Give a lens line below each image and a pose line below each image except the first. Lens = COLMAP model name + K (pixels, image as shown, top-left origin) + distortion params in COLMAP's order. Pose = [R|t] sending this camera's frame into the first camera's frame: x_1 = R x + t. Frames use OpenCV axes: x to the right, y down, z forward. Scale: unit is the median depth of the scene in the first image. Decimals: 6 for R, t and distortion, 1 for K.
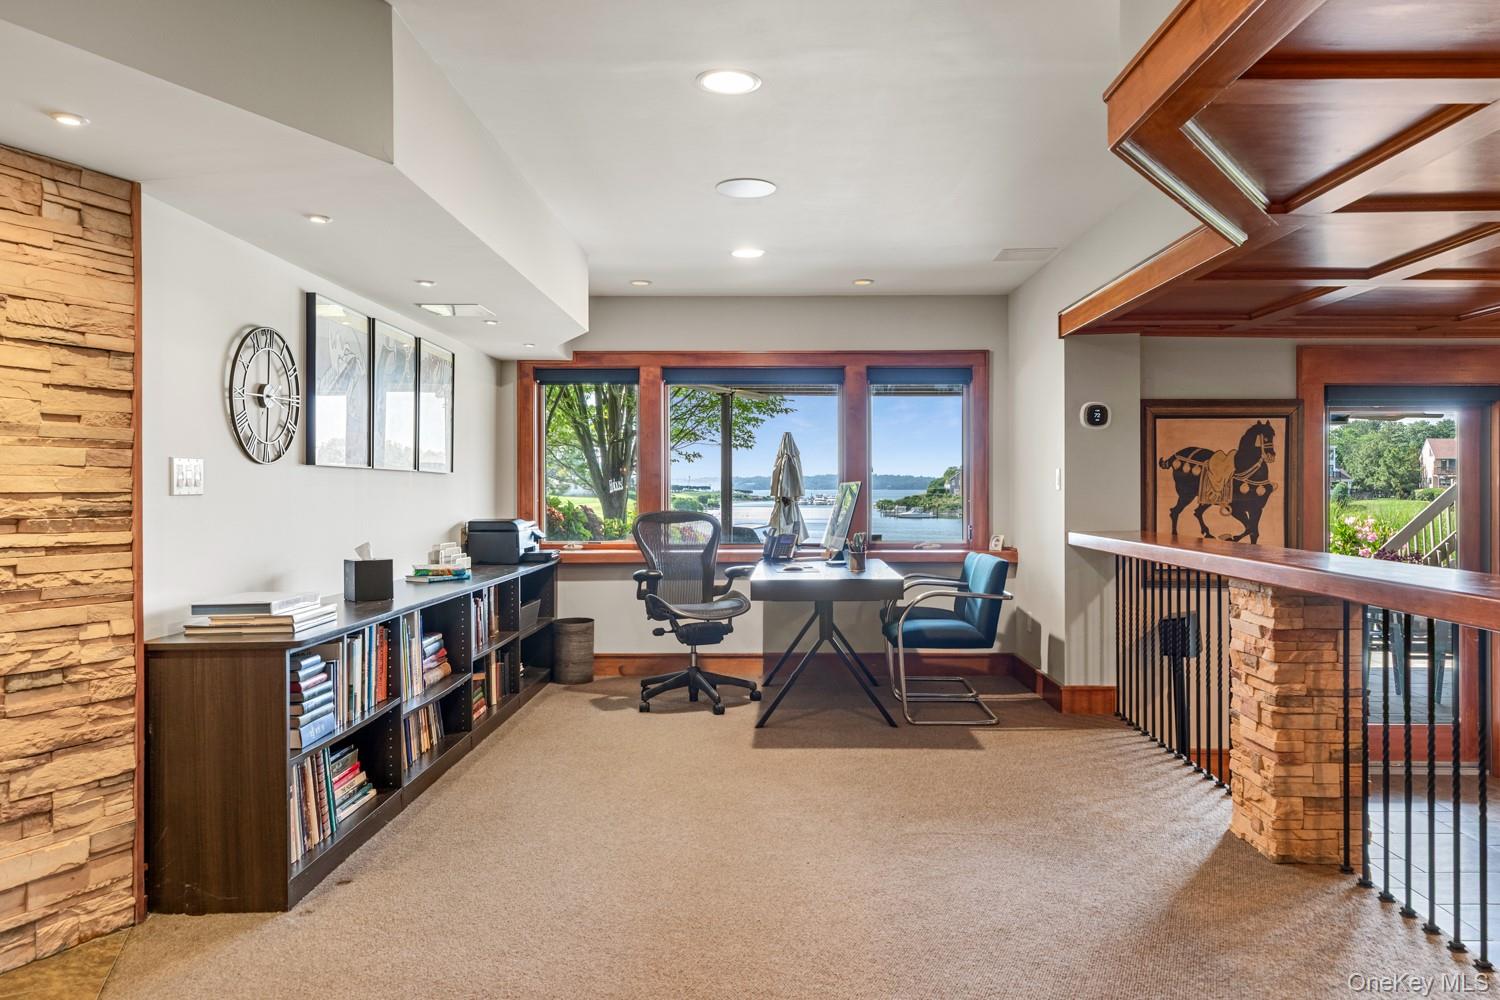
lens RADIAL K [[1061.4, 0, 750.0], [0, 1061.4, 500.0], [0, 0, 1]] dist [0.057306, -0.000718]
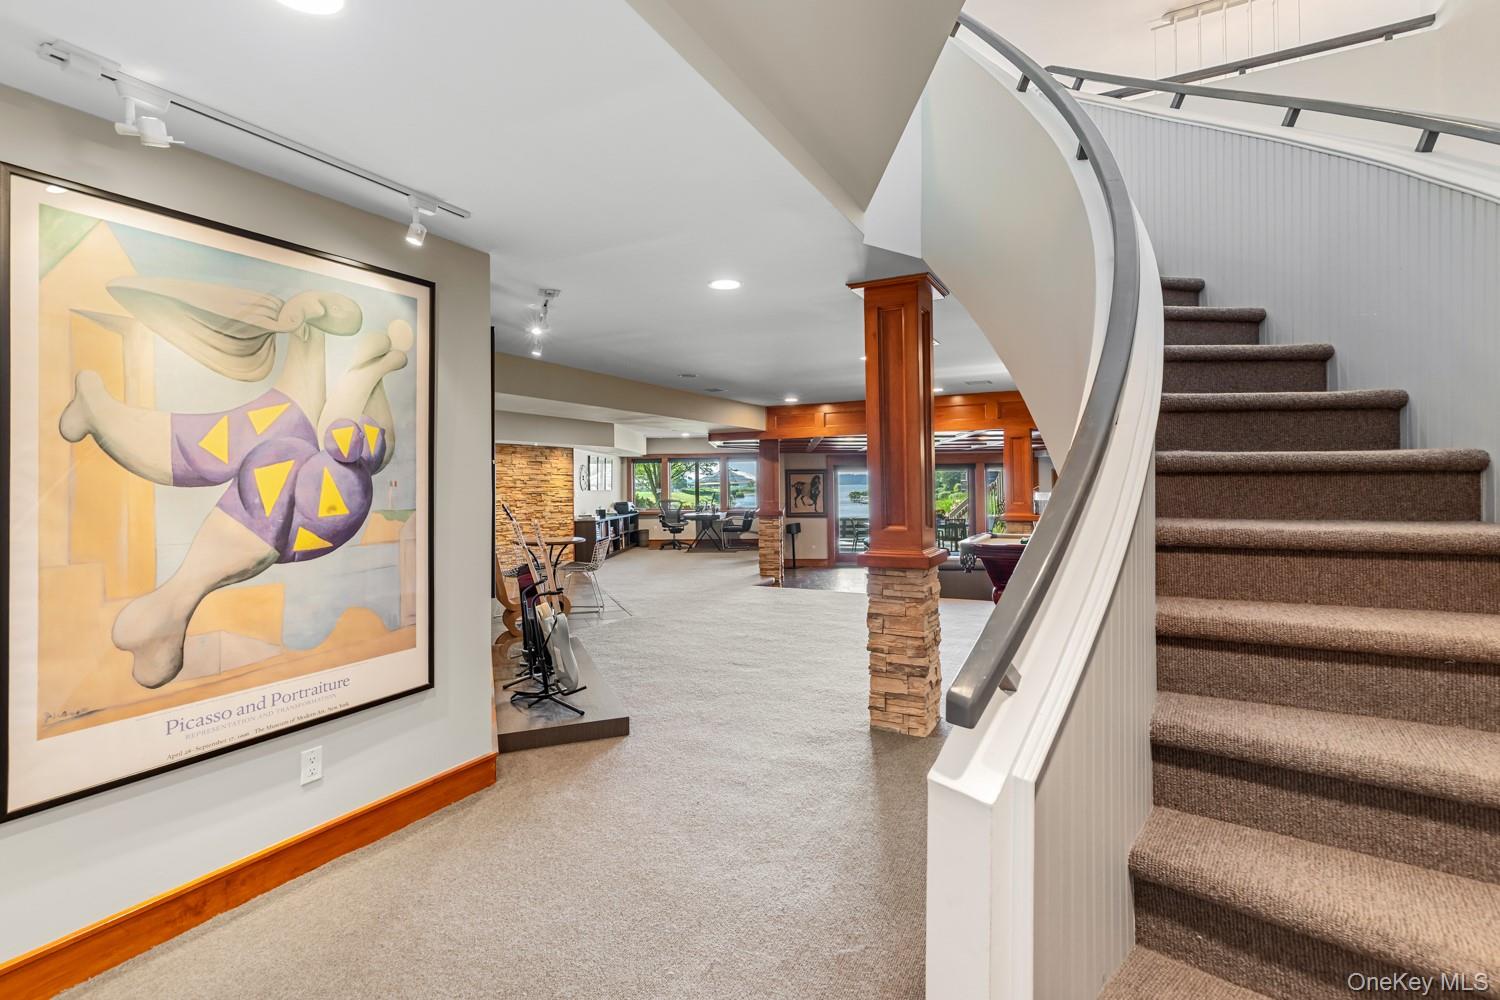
lens RADIAL K [[695.3, 0, 750.0], [0, 695.3, 500.0], [0, 0, 1]] dist [-0.000526, -0.000009]
pose [[0.999712, -0.009150, -0.022170, 0.269318], [0.009410, 0.999888, 0.011624, -0.012465], [0.022061, -0.011829, 0.999687, -1.459377]]
